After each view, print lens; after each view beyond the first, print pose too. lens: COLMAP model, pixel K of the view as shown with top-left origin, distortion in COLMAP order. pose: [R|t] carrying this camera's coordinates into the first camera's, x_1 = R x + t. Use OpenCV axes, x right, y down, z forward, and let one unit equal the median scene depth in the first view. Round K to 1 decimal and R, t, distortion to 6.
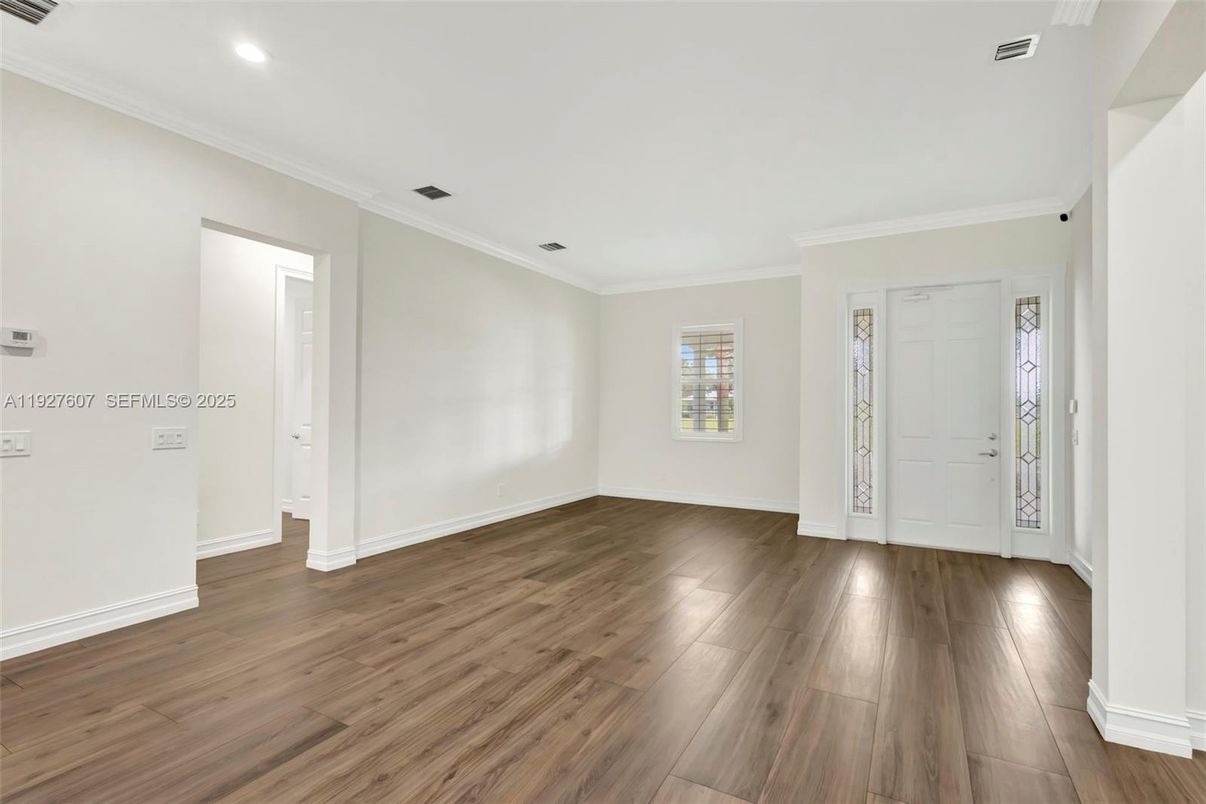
lens RADIAL K [[553.8, 0, 608.2], [0, 553.8, 406.6], [0, 0, 1]] dist [0.011385, -0.003683]
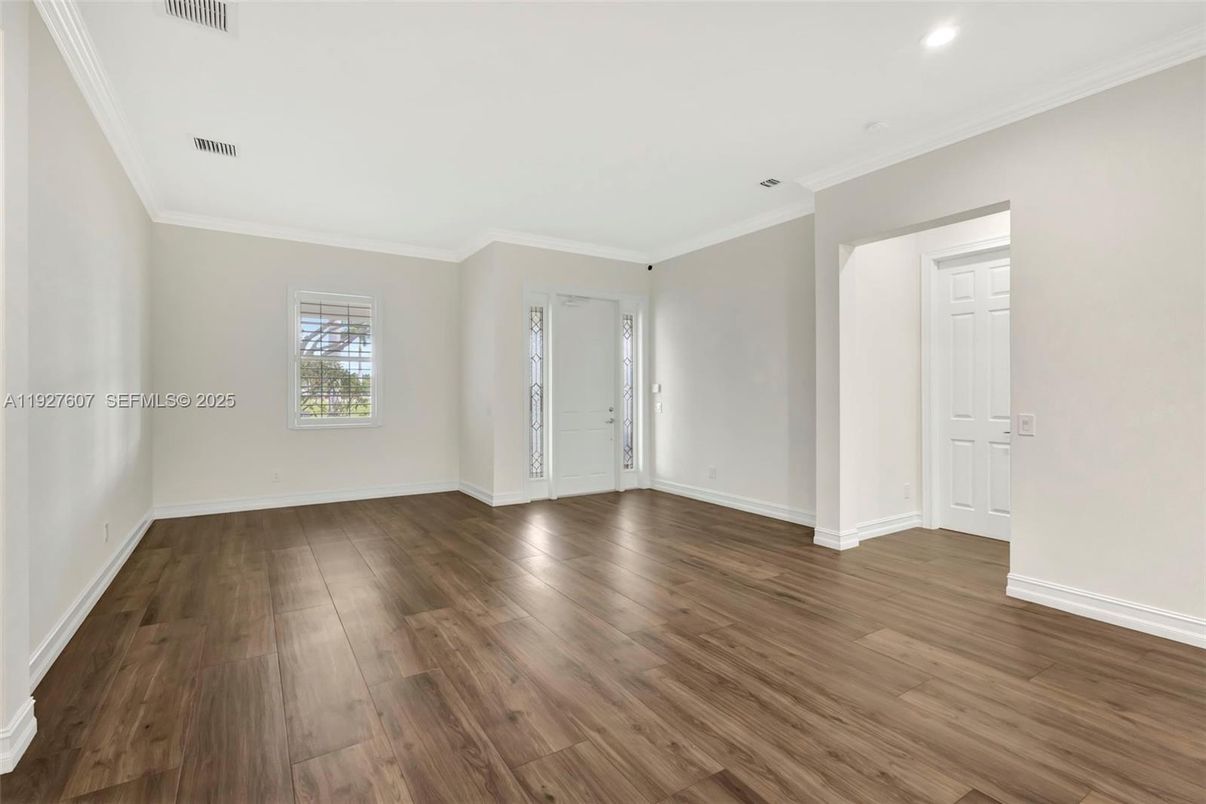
lens RADIAL K [[553.8, 0, 601.4], [0, 553.8, 391.9], [0, 0, 1]] dist [0.011385, -0.003683]
pose [[0.484886, -0.005688, 0.874559, -0.708626], [0.000163, 0.999979, 0.006414, 0.000282], [-0.874577, -0.002968, 0.484877, 0.418018]]
